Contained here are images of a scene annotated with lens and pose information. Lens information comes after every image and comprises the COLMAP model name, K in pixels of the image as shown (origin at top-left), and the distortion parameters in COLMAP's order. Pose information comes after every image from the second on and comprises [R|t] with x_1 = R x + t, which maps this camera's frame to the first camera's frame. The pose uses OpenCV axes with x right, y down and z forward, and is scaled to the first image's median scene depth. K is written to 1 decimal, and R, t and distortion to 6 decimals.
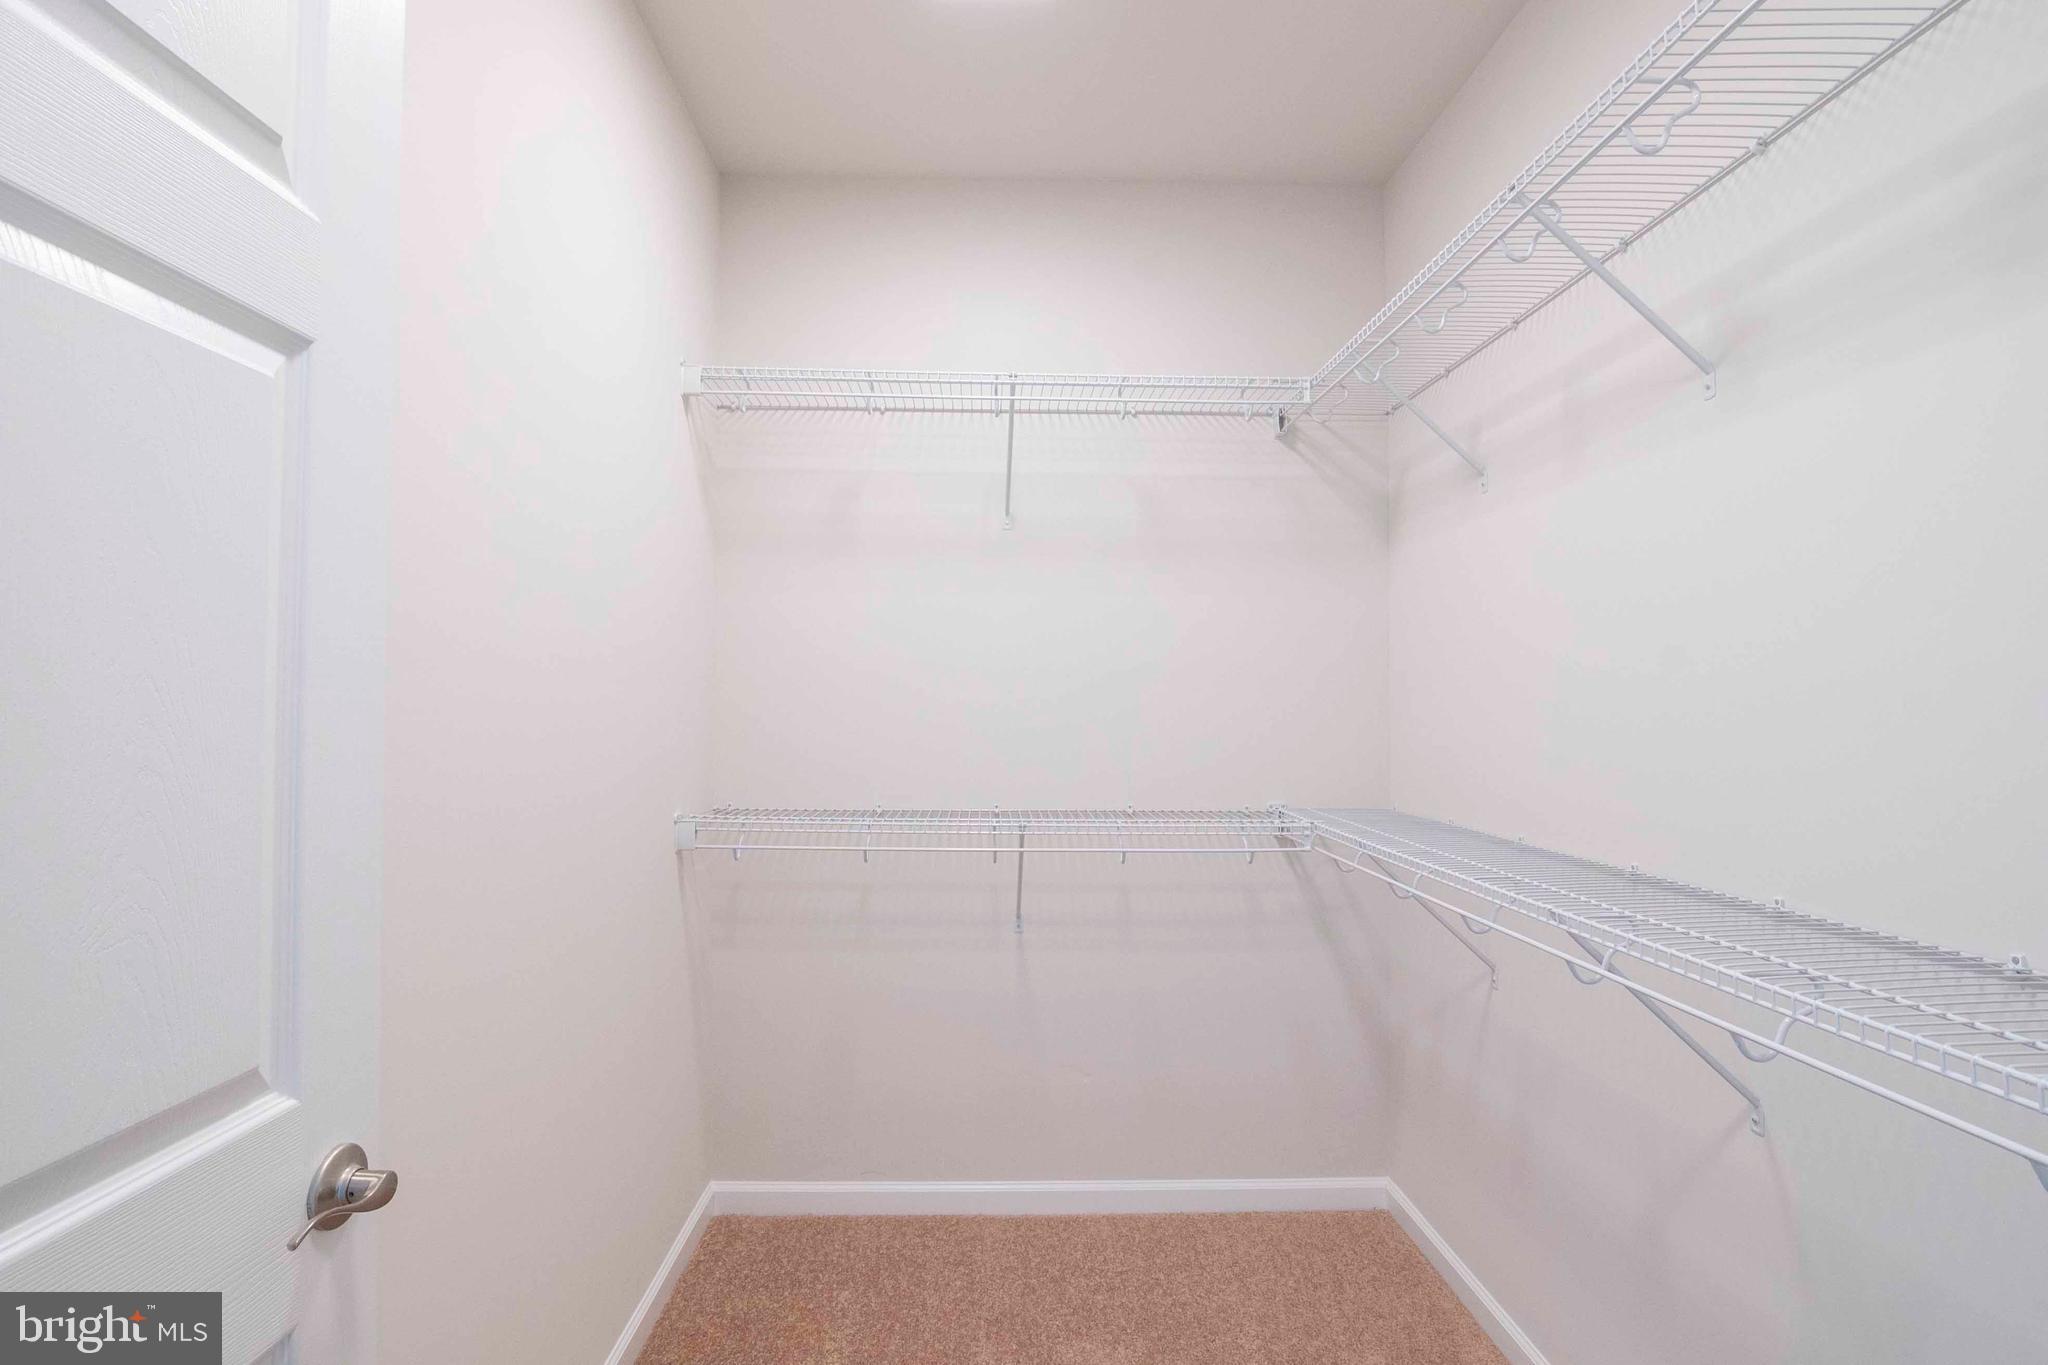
lens RADIAL K [[1014.9, 0, 1012.6], [0, 1014.9, 684.9], [0, 0, 1]] dist [-0.015850, 0.000705]
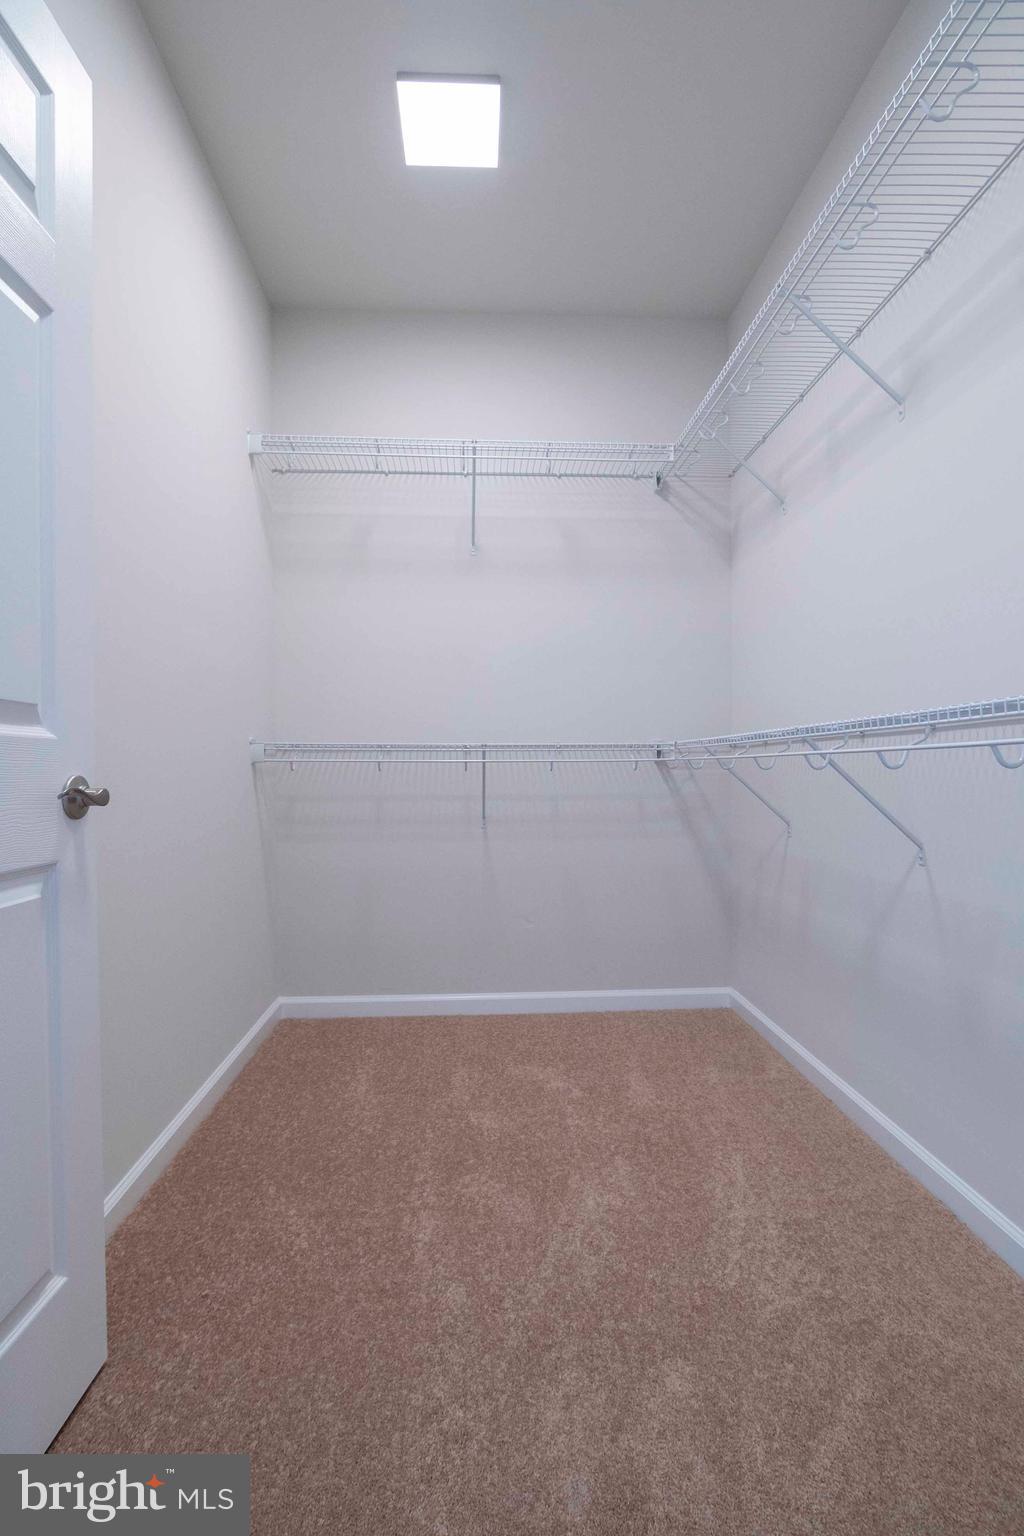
lens RADIAL K [[761.2, 0, 518.4], [0, 761.2, 782.5], [0, 0, 1]] dist [-0.015850, 0.000705]
pose [[0.999417, -0.011166, 0.032266, 0.022755], [0.009921, 0.999209, 0.038498, 0.145123], [-0.032671, -0.038155, 0.998738, -0.123153]]
